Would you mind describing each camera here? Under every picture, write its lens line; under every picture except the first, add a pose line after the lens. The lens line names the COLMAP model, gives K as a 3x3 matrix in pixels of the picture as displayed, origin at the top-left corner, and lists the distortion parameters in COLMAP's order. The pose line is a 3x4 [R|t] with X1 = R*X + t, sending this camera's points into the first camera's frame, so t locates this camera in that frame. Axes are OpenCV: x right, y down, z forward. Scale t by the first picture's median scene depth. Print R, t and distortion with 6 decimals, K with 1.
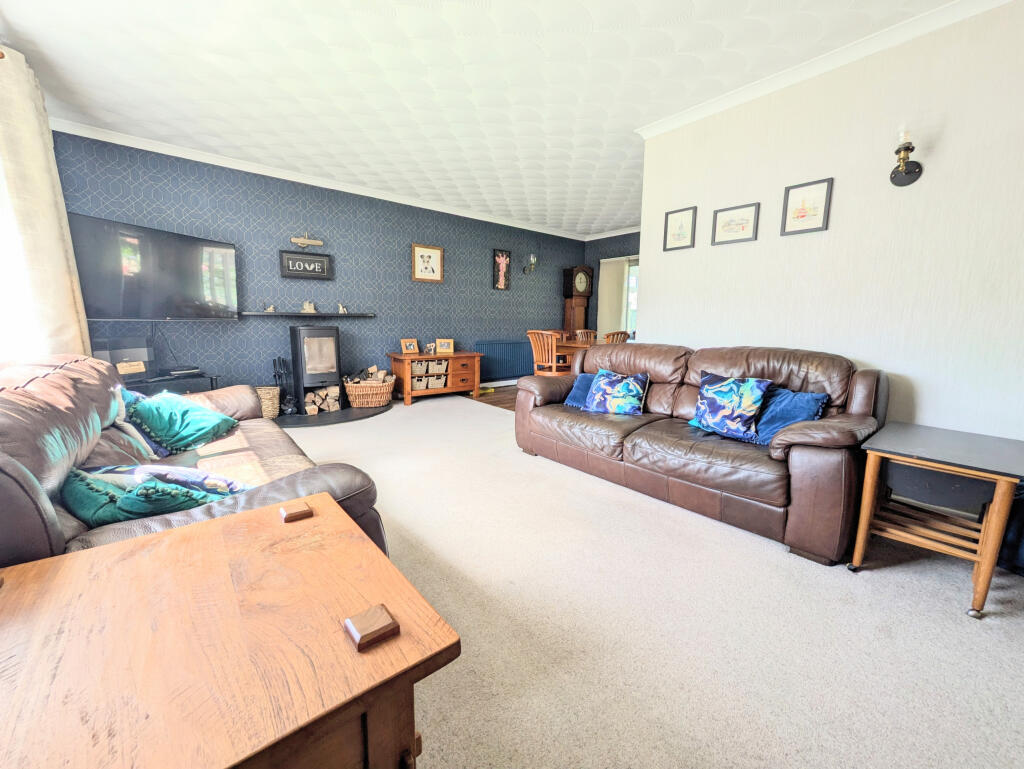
lens RADIAL K [[401.6, 0, 514.3], [0, 401.6, 385.7], [0, 0, 1]] dist [-0.000676, -0.000216]
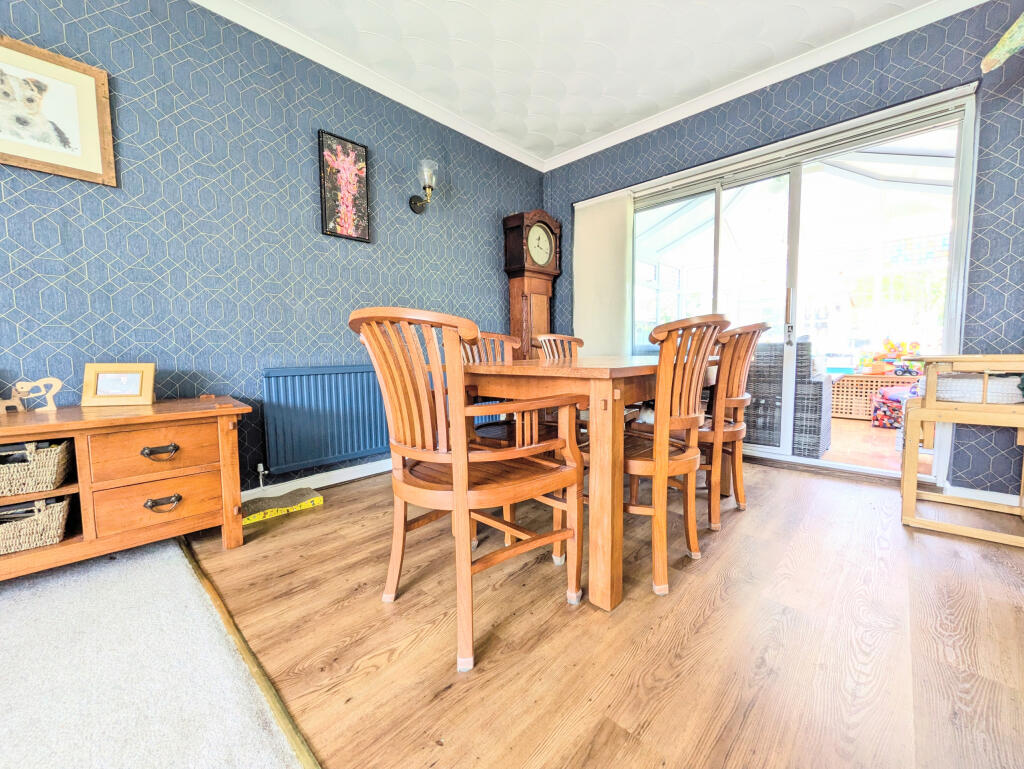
lens RADIAL K [[401.6, 0, 514.3], [0, 401.6, 385.7], [0, 0, 1]] dist [-0.000676, -0.000216]
pose [[0.992810, -0.030397, 0.115778, 0.082600], [0.037982, 0.997234, -0.063882, -0.061437], [-0.113516, 0.067820, 0.991219, 0.599499]]
